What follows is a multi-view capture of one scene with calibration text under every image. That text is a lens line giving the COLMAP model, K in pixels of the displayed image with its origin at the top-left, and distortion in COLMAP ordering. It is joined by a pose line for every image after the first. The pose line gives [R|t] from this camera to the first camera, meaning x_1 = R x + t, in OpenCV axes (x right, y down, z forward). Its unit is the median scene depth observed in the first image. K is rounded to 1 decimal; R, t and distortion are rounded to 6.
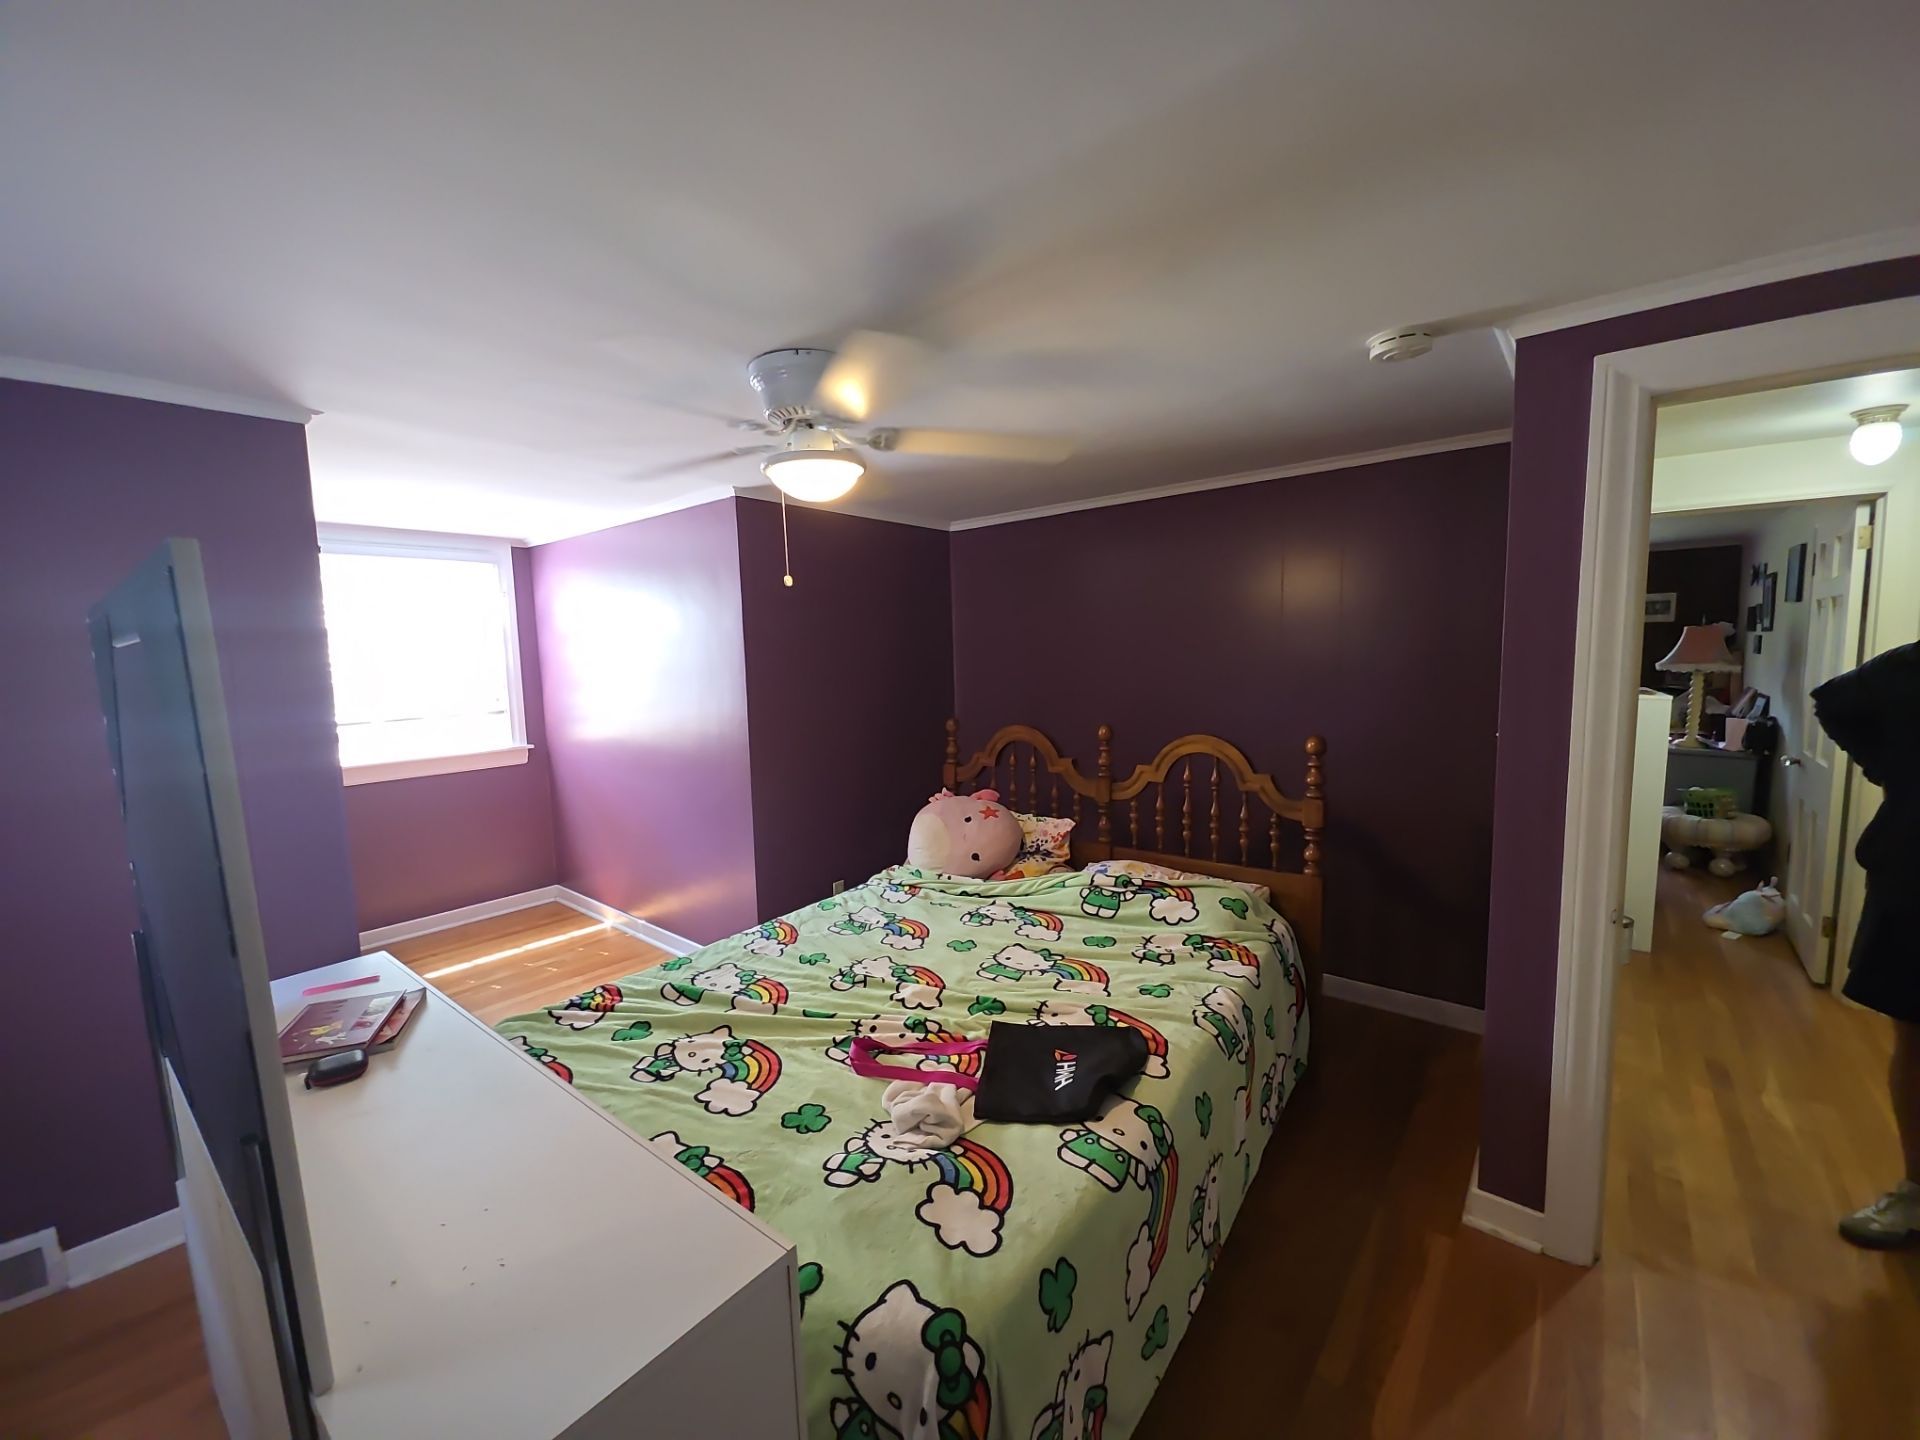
lens RADIAL K [[759.6, 0, 955.2], [0, 759.6, 729.8], [0, 0, 1]] dist [0.008106, -0.006872]
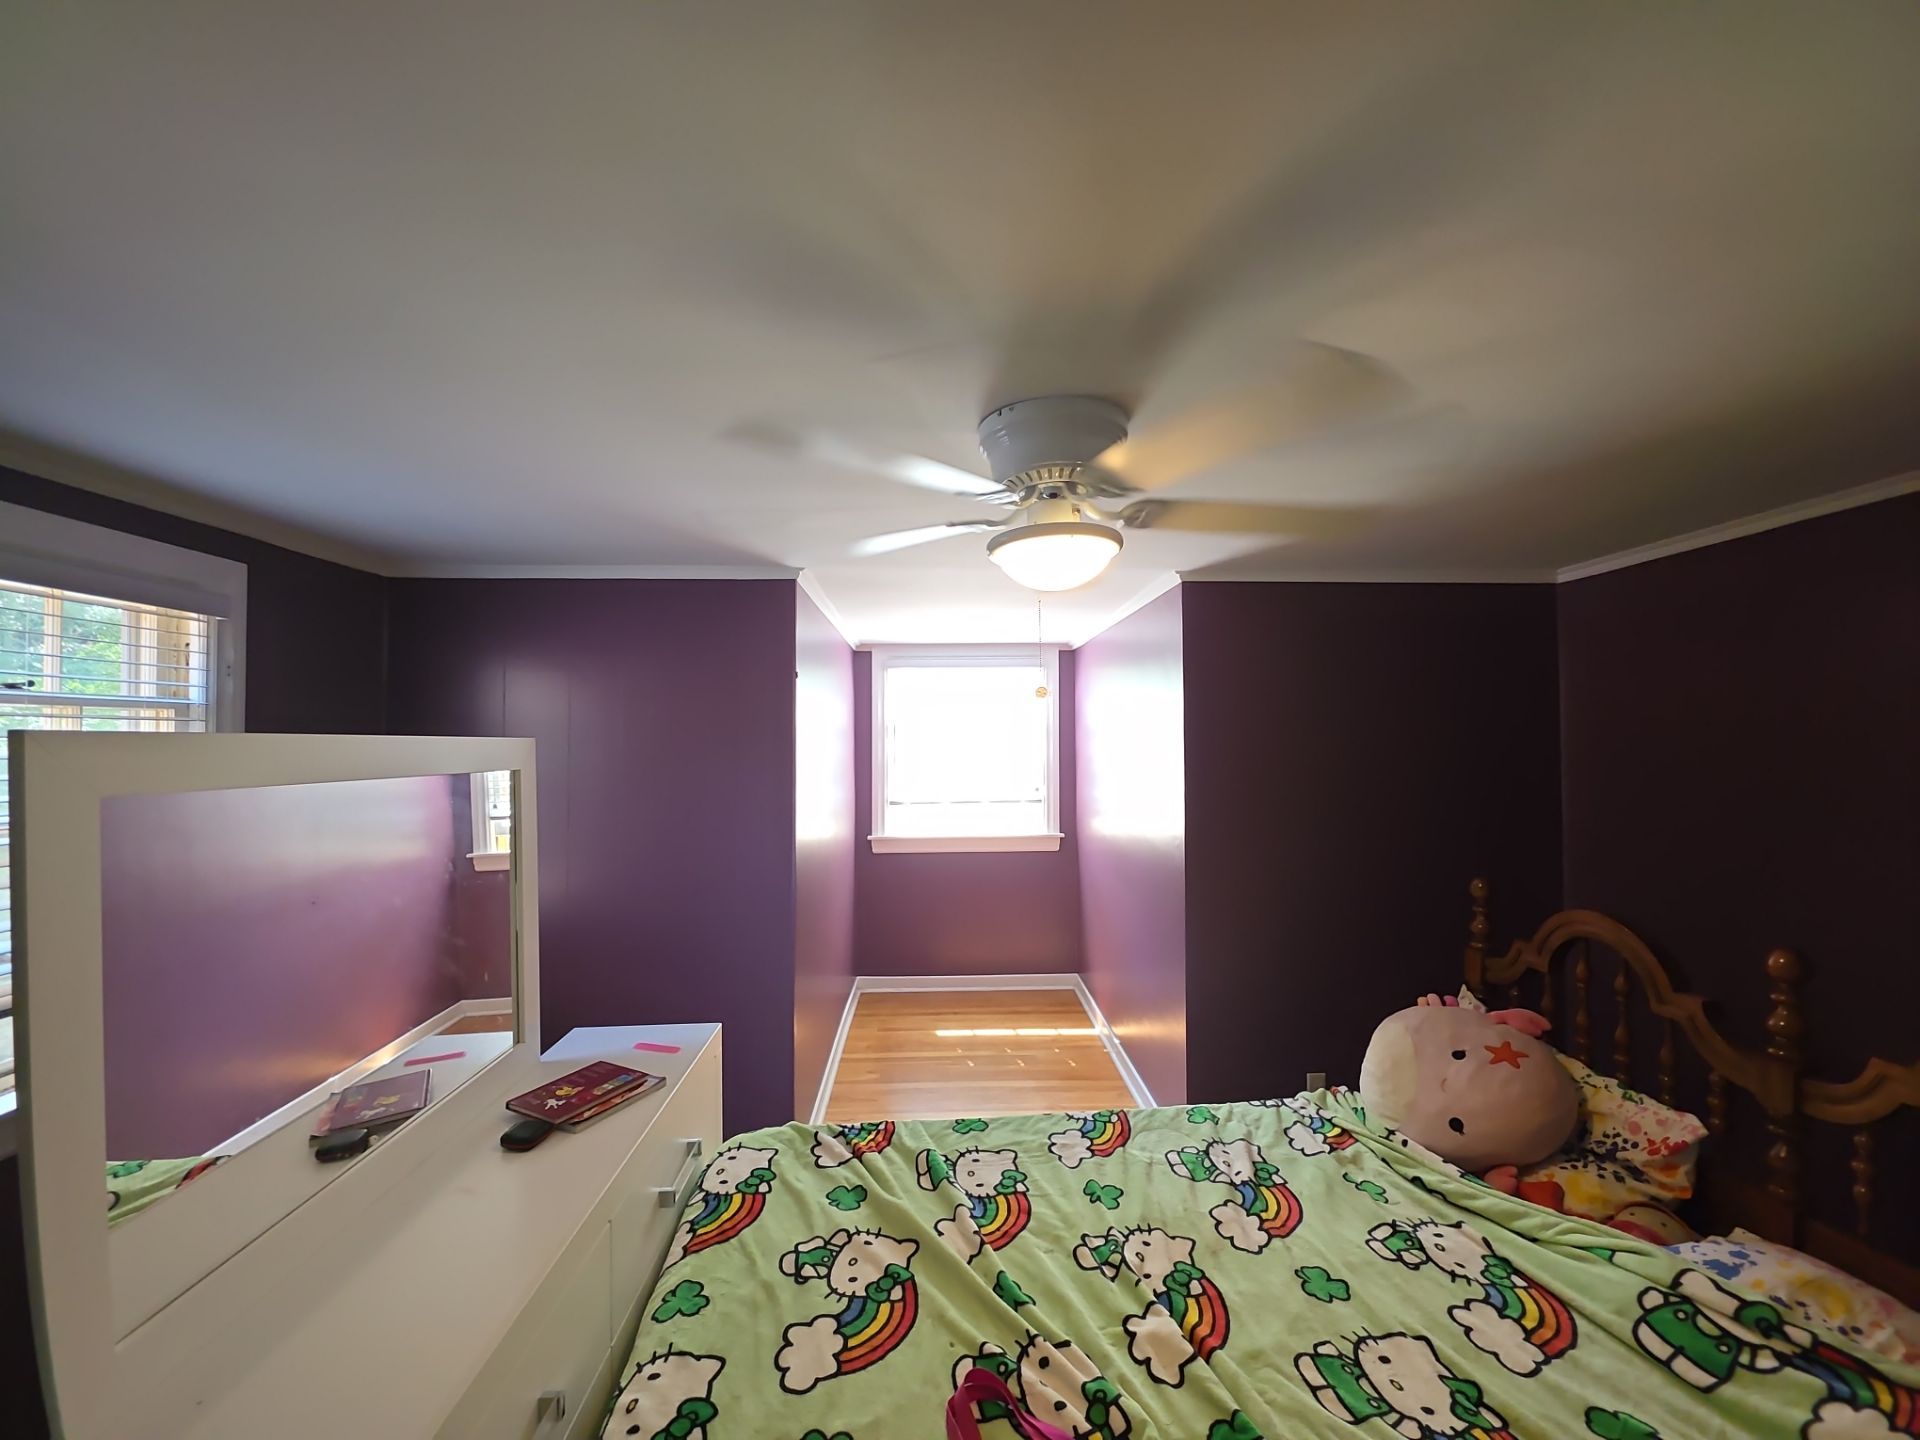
lens RADIAL K [[759.6, 0, 955.2], [0, 759.6, 729.8], [0, 0, 1]] dist [0.008106, -0.006872]
pose [[0.662183, 0.010971, -0.749262, 0.207448], [-0.090132, 0.993799, -0.065106, -0.065284], [0.743901, 0.110645, 0.659066, 0.278129]]
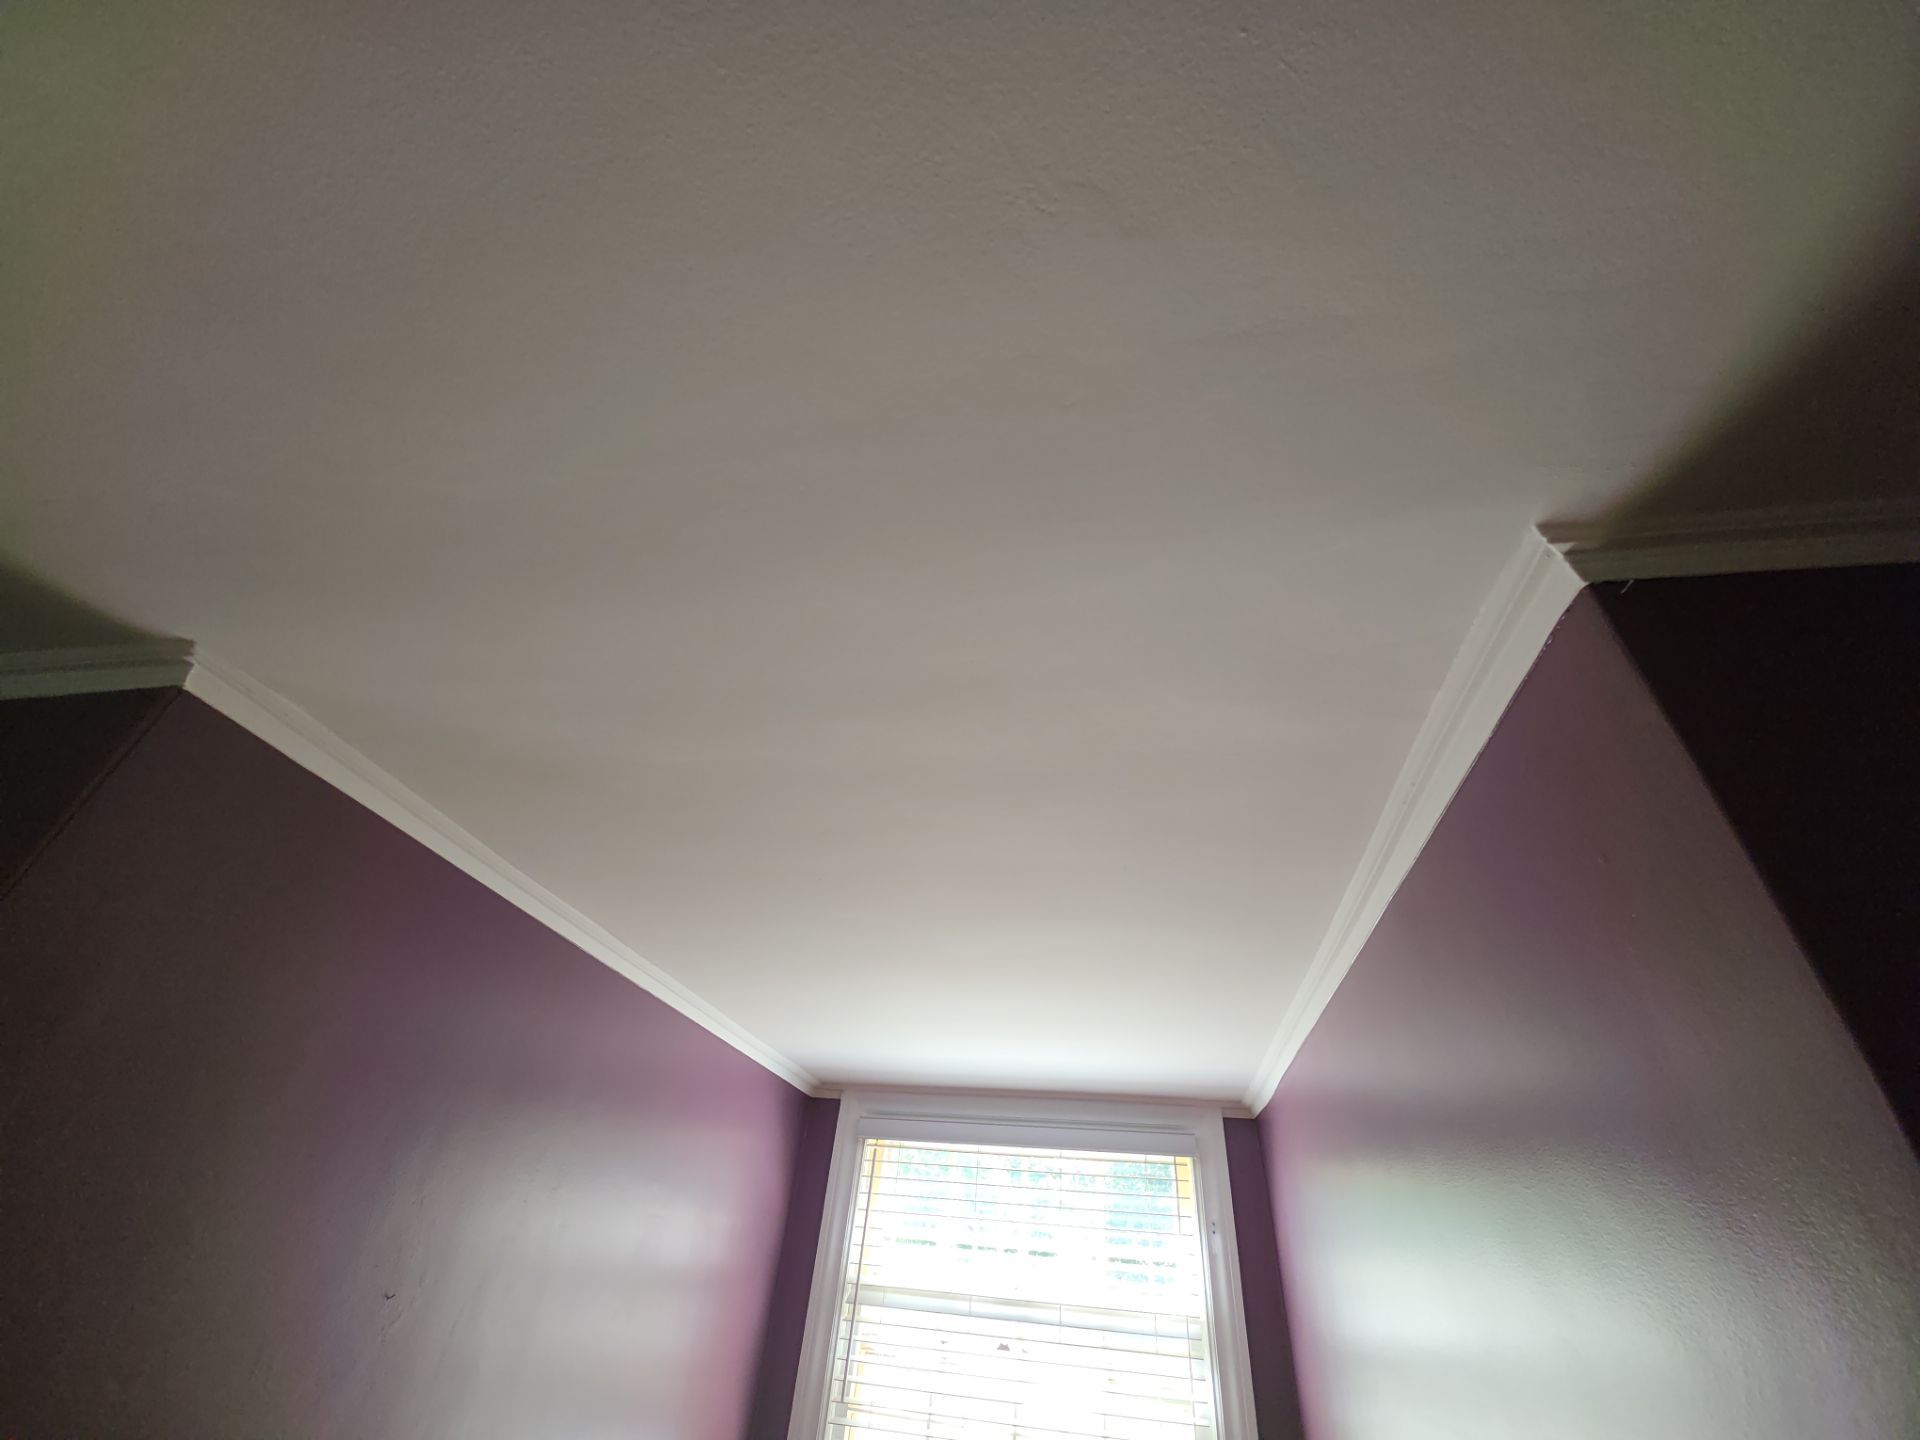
lens RADIAL K [[759.6, 0, 955.2], [0, 759.6, 729.8], [0, 0, 1]] dist [0.008106, -0.006872]
pose [[0.473759, -0.468159, -0.745909, -0.266820], [-0.185461, 0.774960, -0.604187, -0.157046], [0.860905, 0.424576, 0.280319, 0.913457]]
